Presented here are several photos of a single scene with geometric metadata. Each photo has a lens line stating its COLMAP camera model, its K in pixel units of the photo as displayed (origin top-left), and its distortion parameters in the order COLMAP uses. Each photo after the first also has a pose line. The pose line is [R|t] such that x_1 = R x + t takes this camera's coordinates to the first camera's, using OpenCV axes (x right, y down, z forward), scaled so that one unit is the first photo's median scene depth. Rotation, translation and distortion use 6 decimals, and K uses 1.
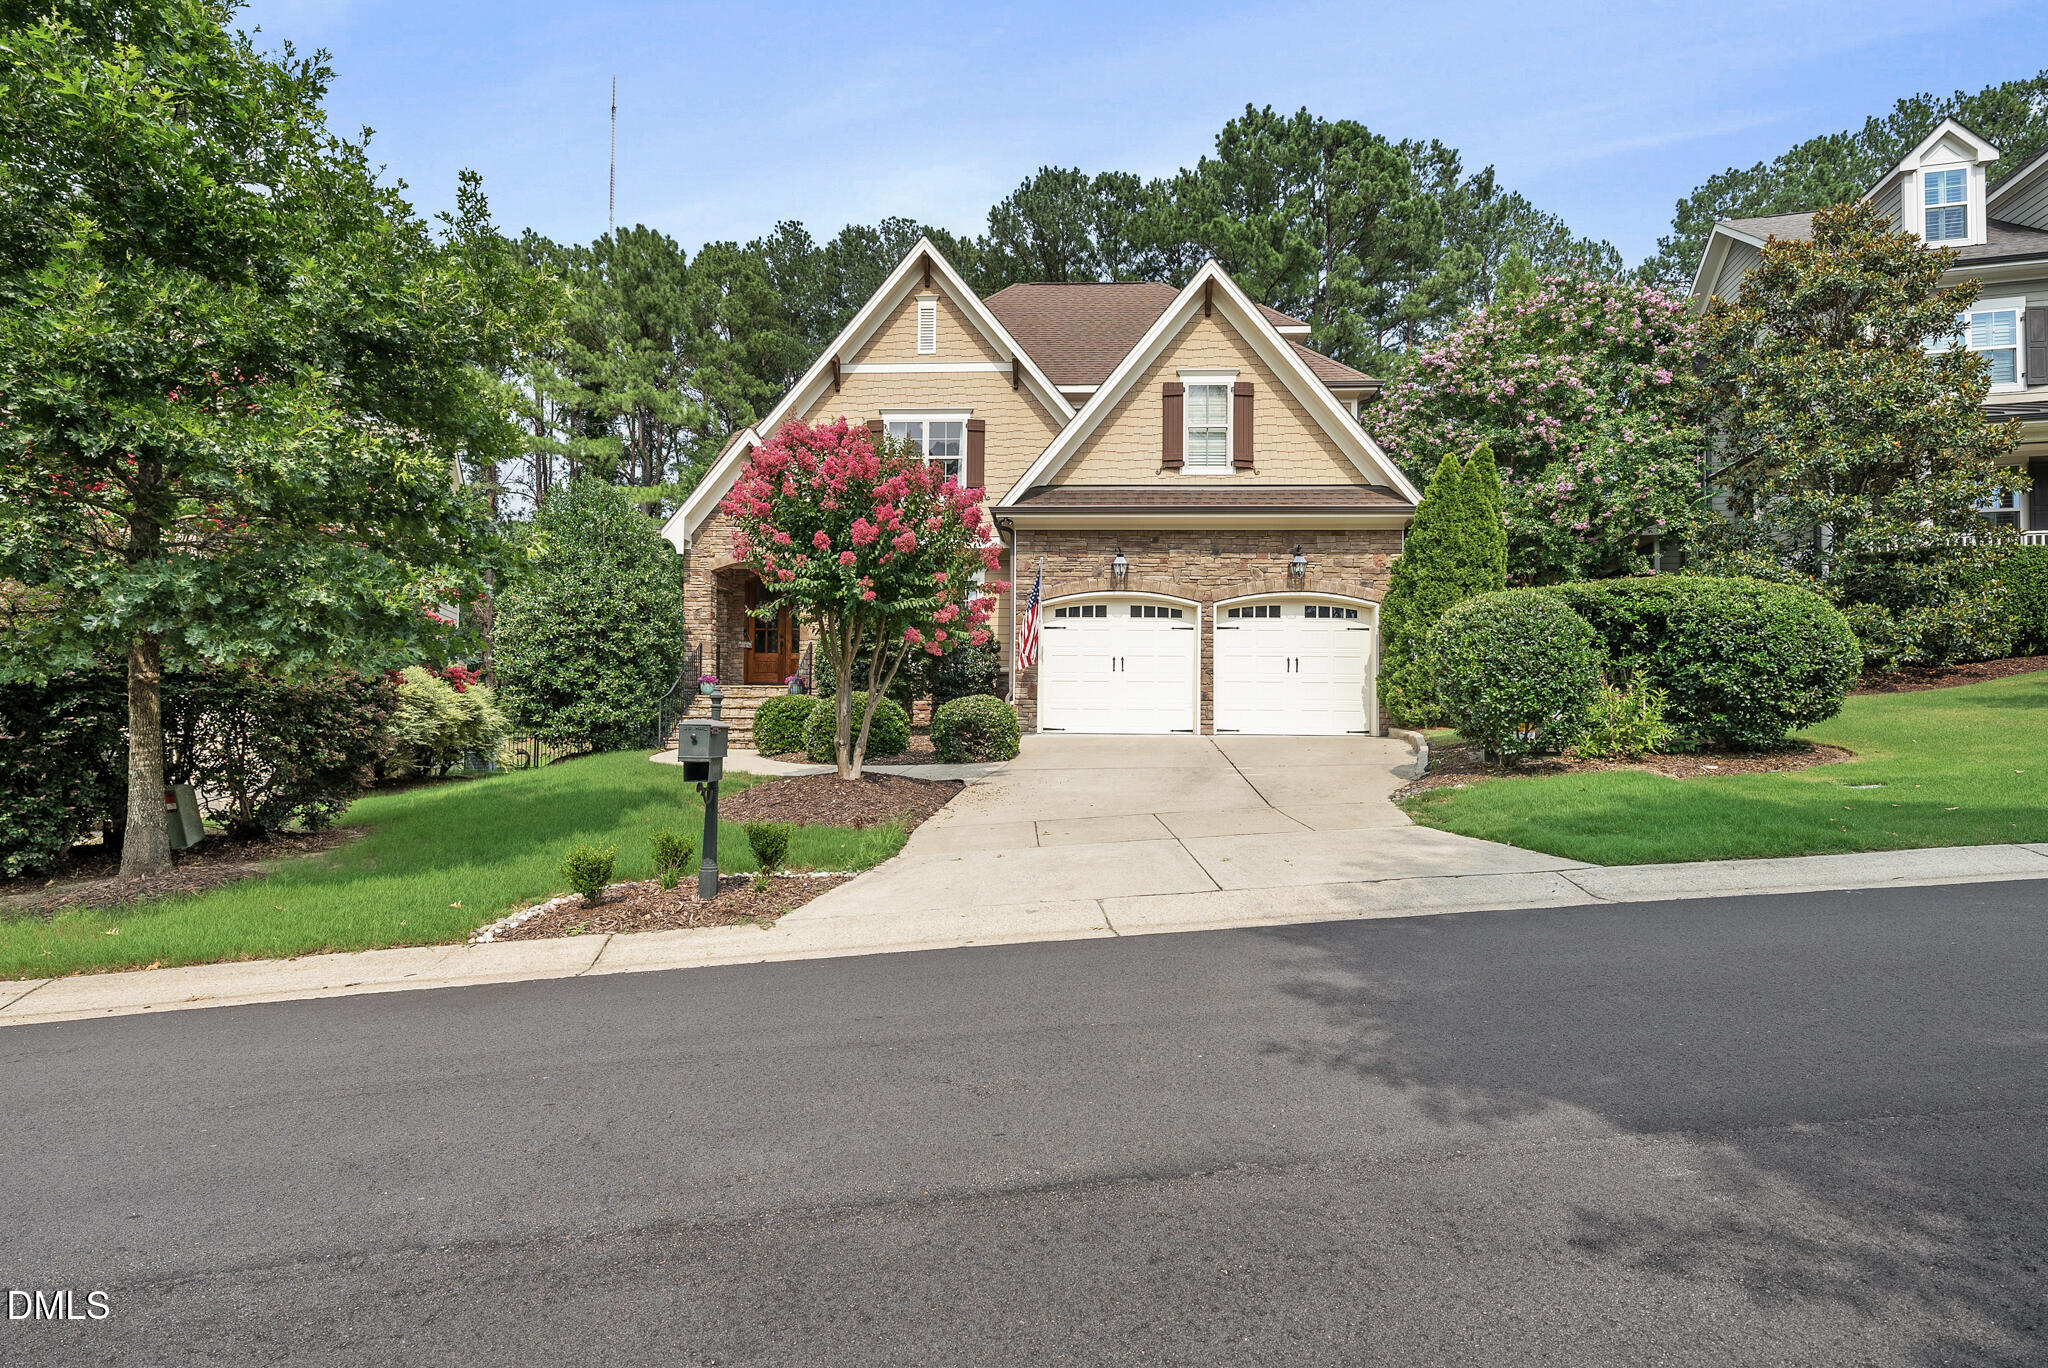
lens RADIAL K [[961.8, 0, 1025.7], [0, 961.8, 685.2], [0, 0, 1]] dist [0.004444, -0.001162]
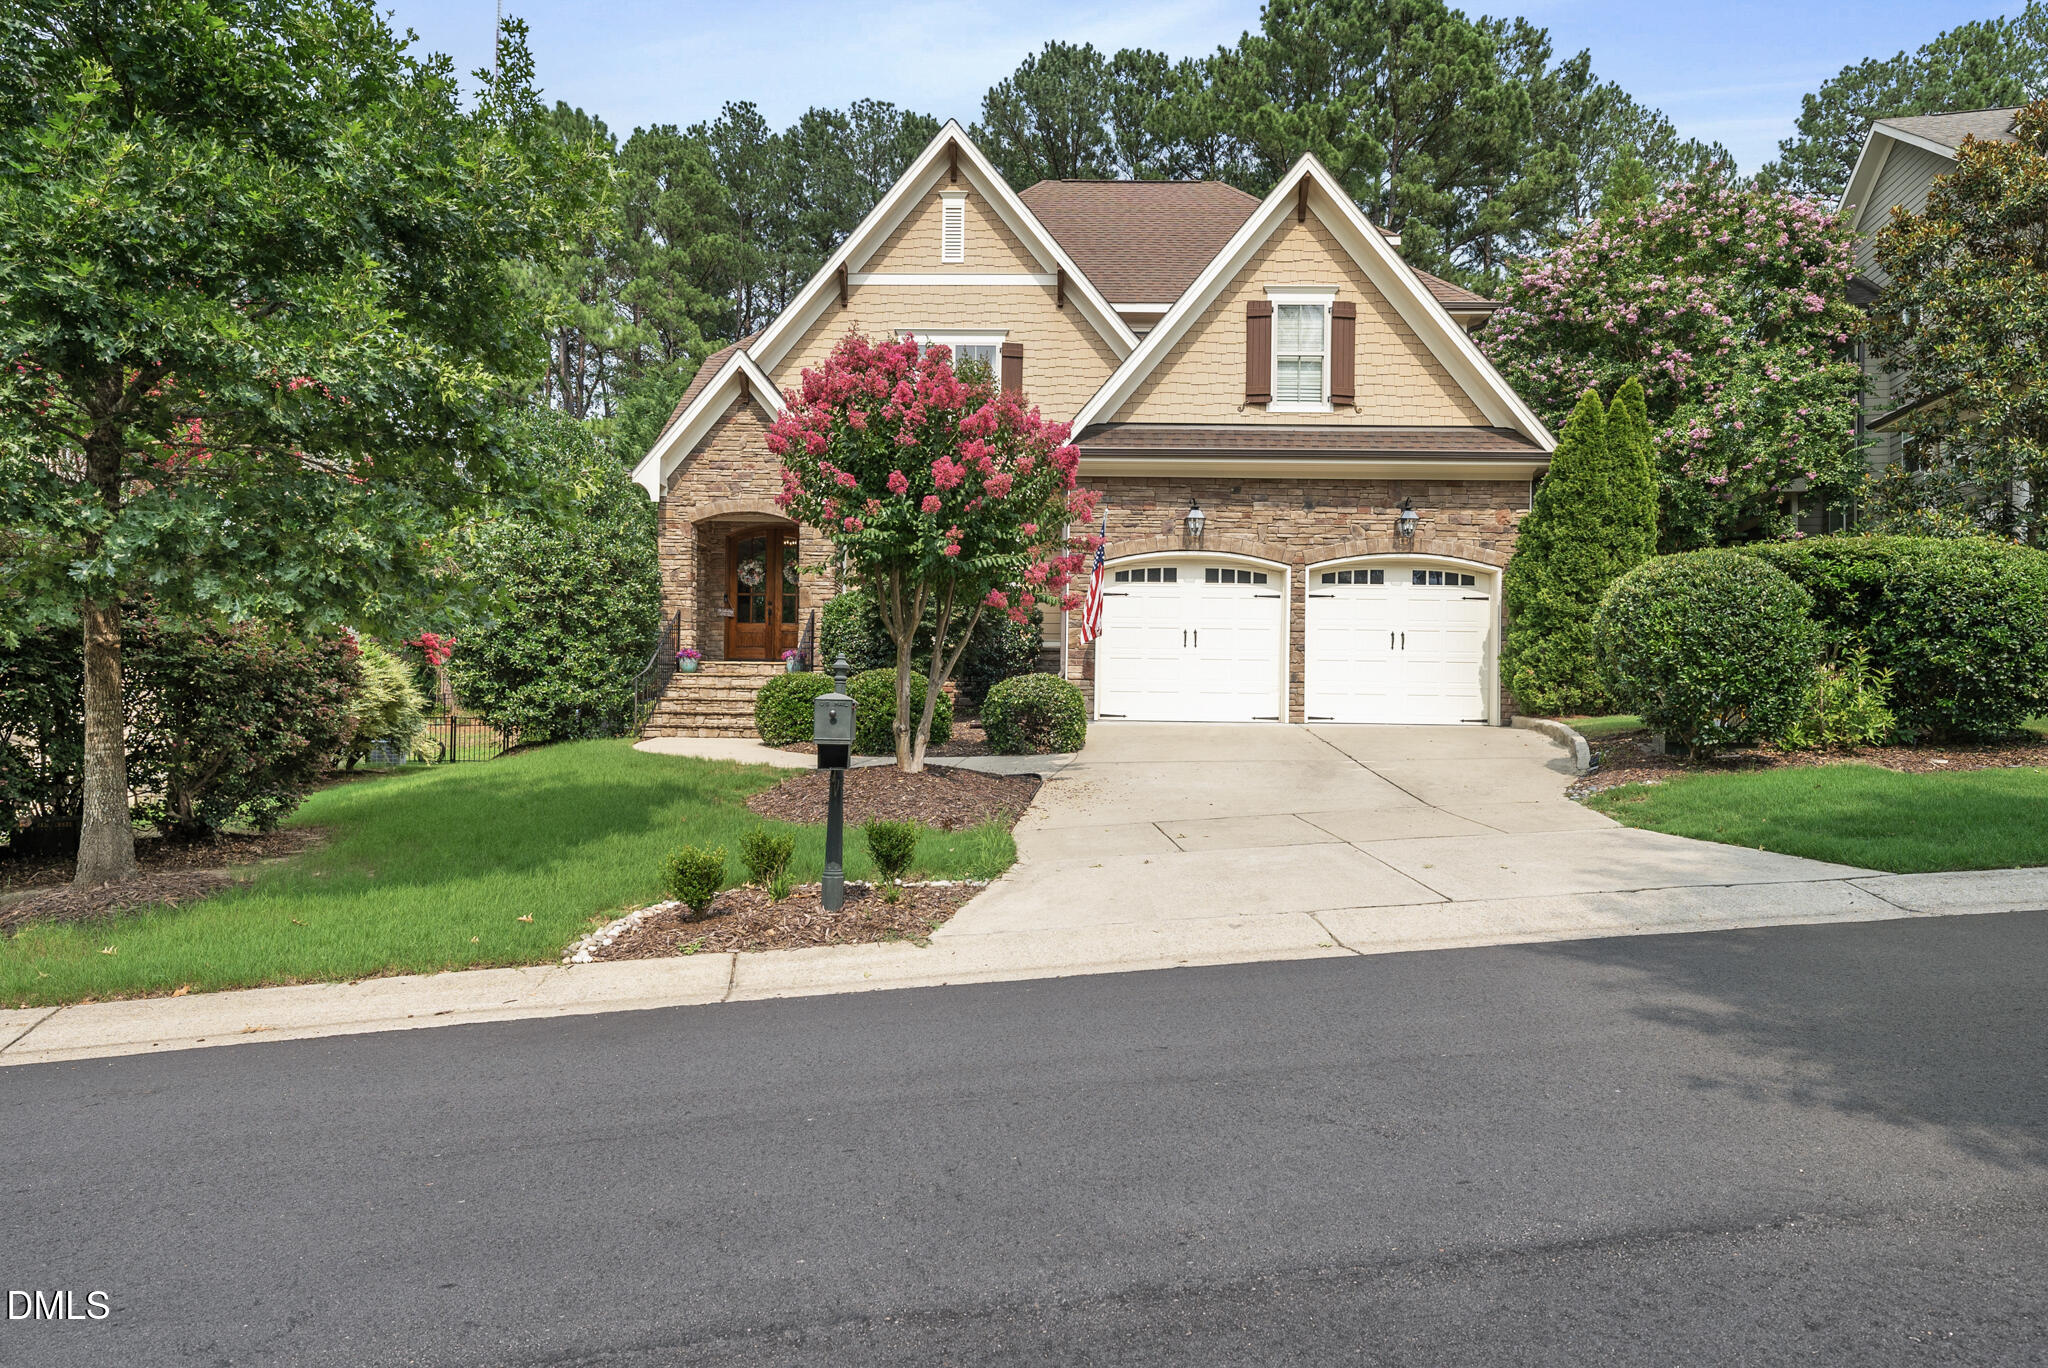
lens RADIAL K [[1147.5, 0, 1022.8], [0, 1147.5, 685.1], [0, 0, 1]] dist [0.007728, -0.002169]
pose [[0.999668, 0.005879, 0.025084, -0.117650], [-0.006260, 0.999865, 0.015169, 0.007218], [-0.024991, -0.015321, 0.999570, 0.007374]]
